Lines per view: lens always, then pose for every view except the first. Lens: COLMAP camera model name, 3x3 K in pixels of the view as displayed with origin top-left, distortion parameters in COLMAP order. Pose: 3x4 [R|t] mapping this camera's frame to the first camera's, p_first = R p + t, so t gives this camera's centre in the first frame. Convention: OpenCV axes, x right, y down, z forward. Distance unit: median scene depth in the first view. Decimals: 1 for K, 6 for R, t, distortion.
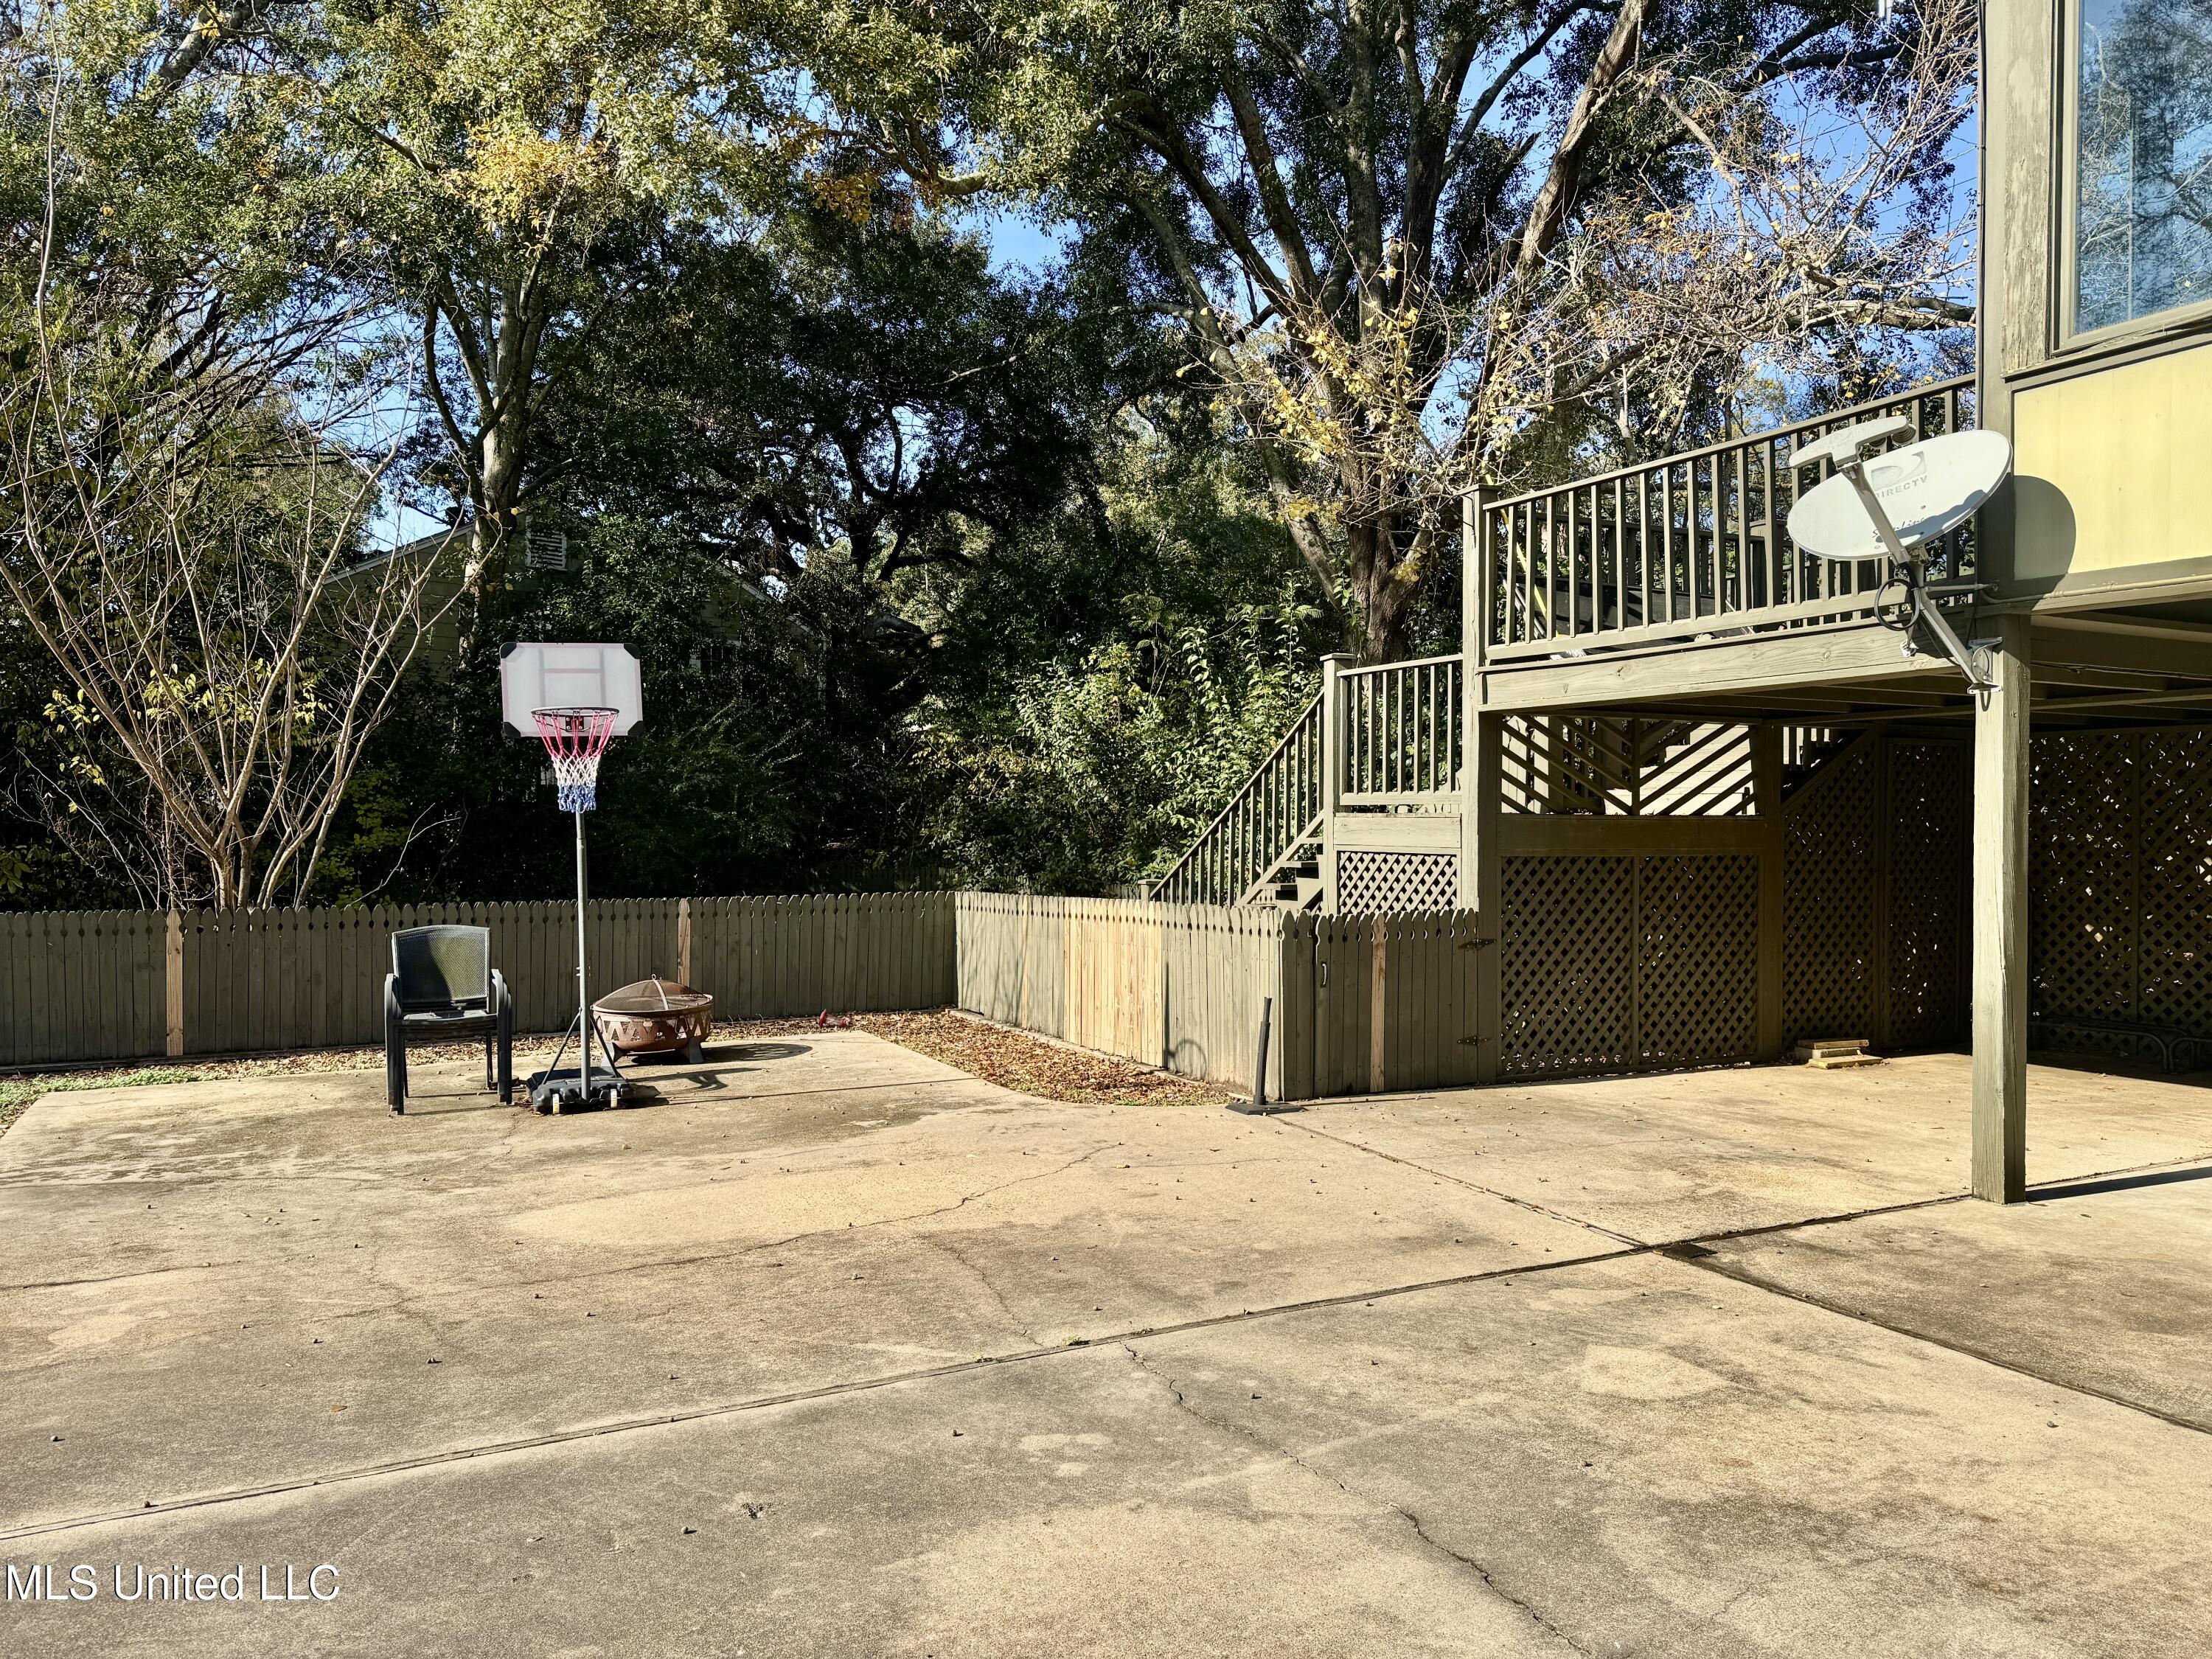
lens RADIAL K [[1545.0, 0, 1094.7], [0, 1545.0, 843.2], [0, 0, 1]] dist [0.071208, -0.068714]
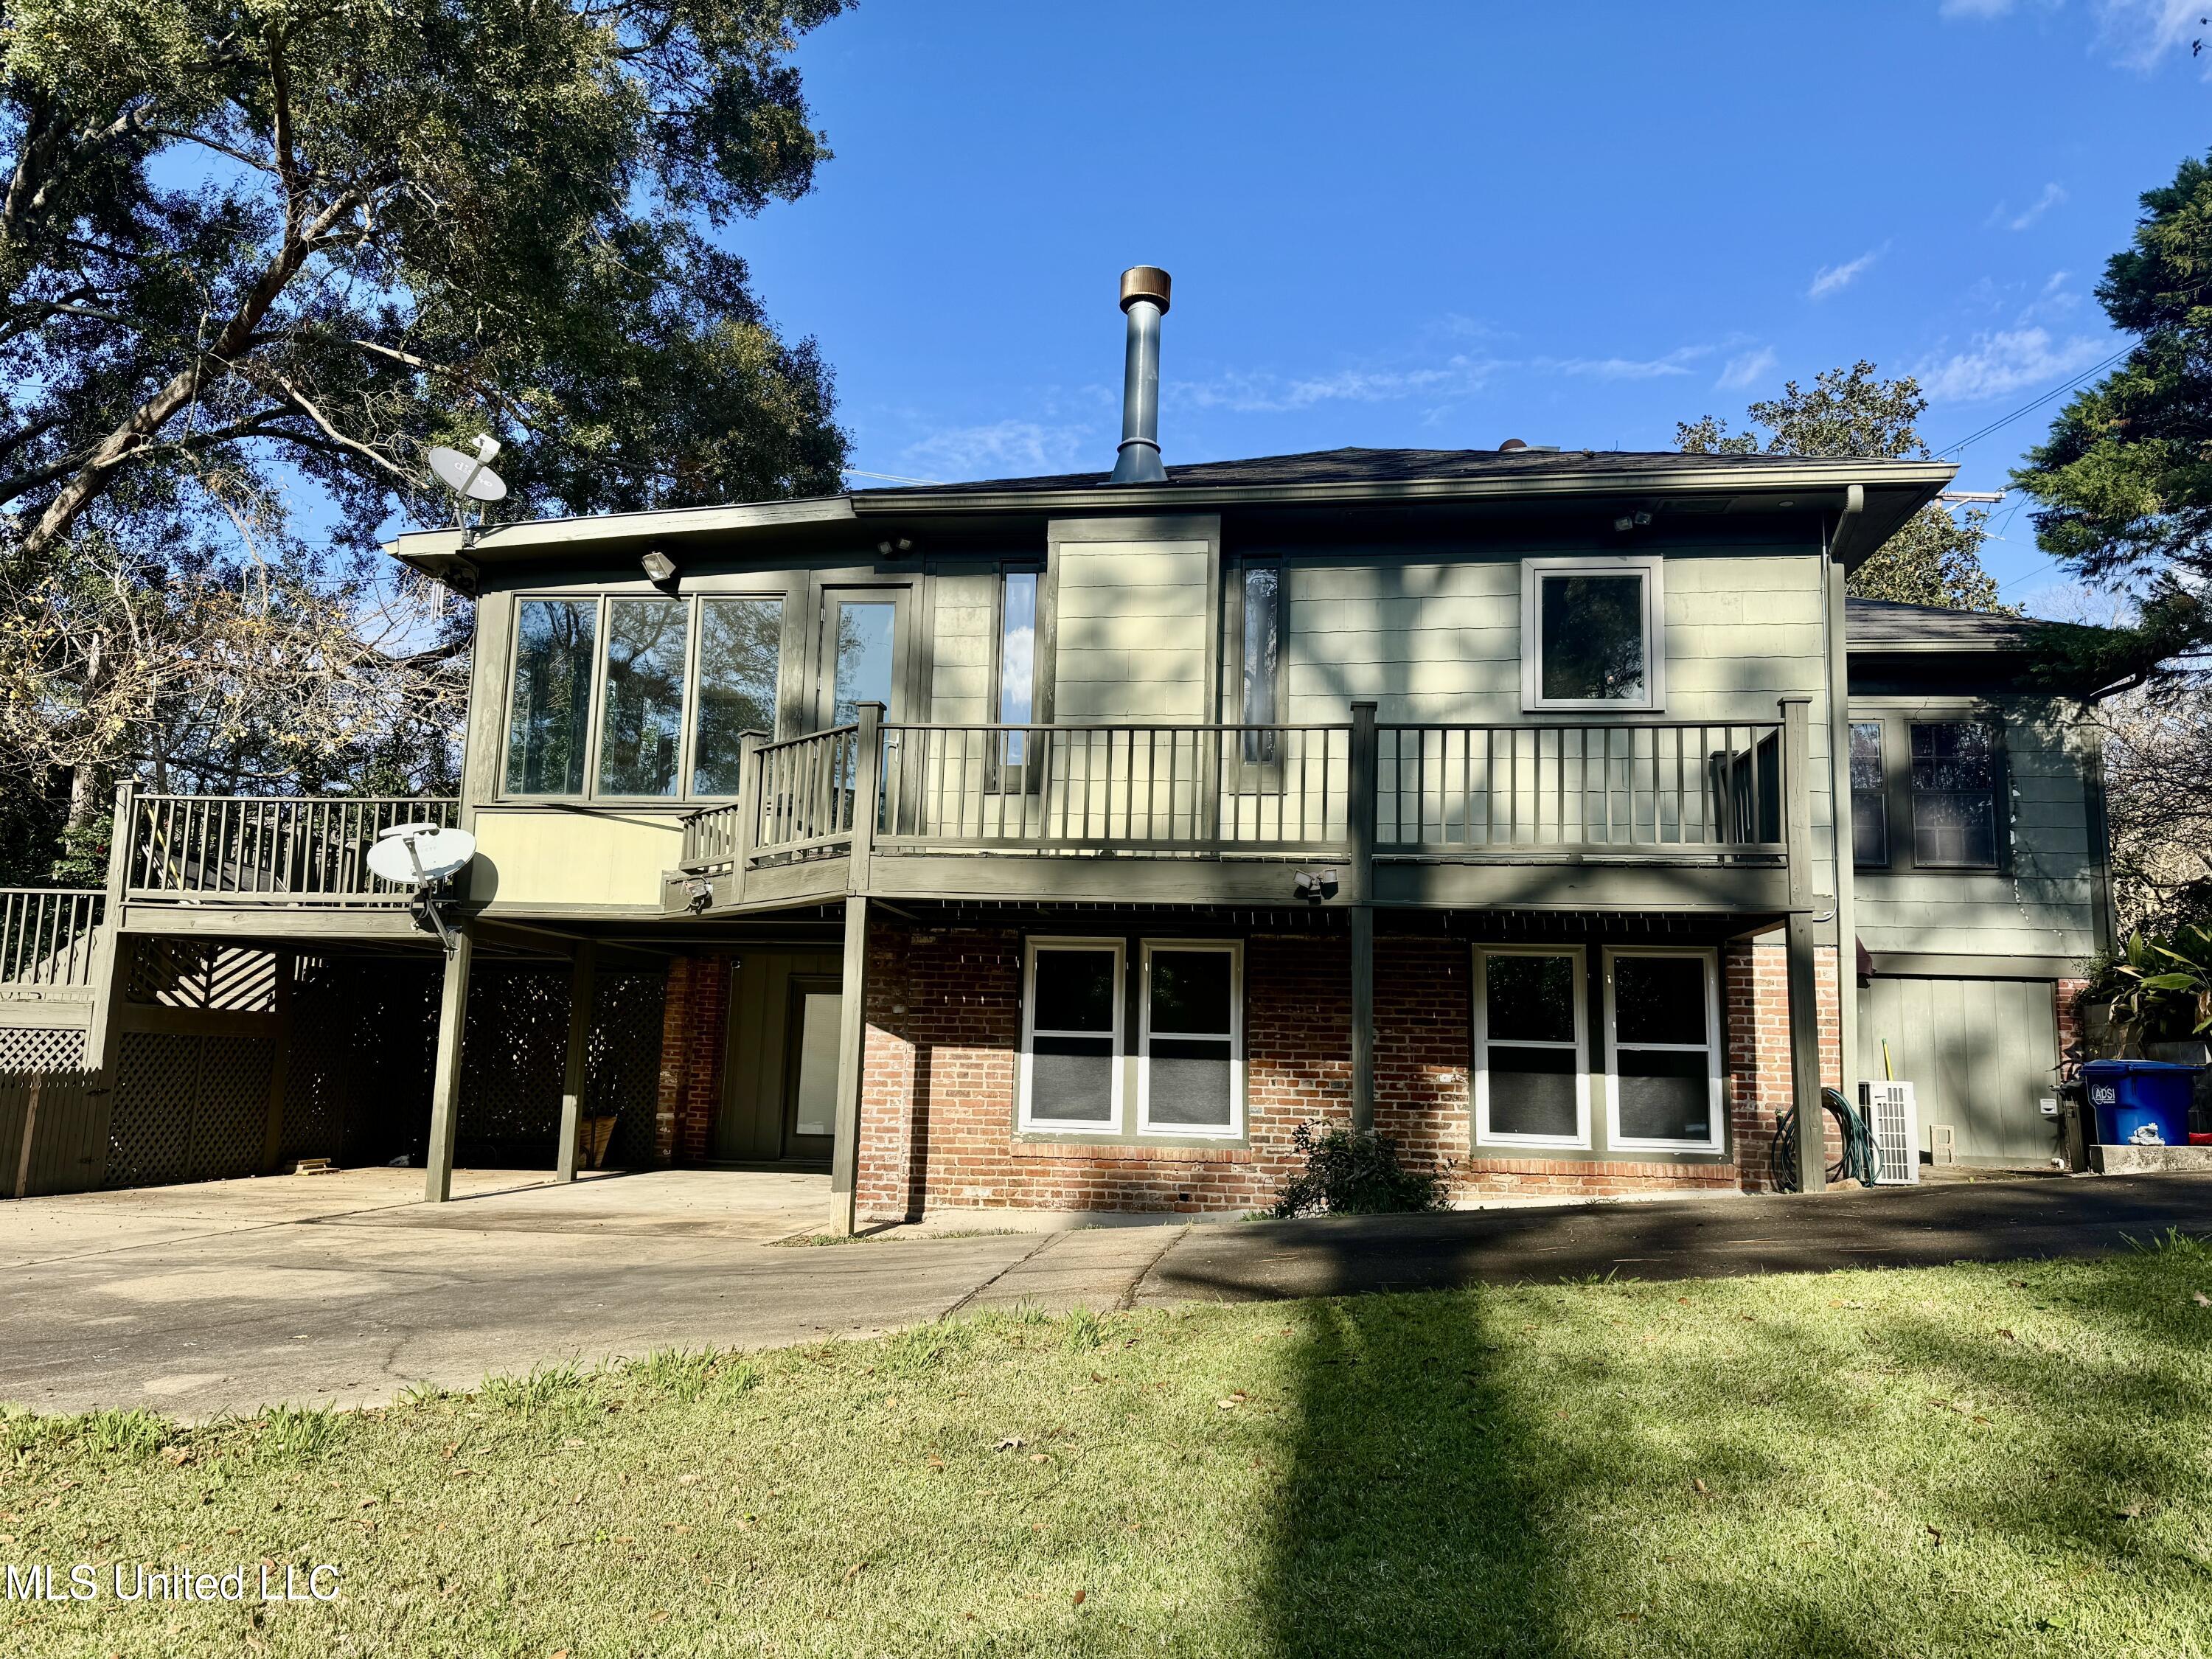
lens RADIAL K [[1545.0, 0, 1094.7], [0, 1545.0, 843.2], [0, 0, 1]] dist [0.071208, -0.068714]
pose [[0.553752, 0.132168, 0.822125, -0.469555], [-0.016400, 0.988862, -0.147928, 0.036422], [-0.832520, 0.068433, 0.549752, -0.588001]]
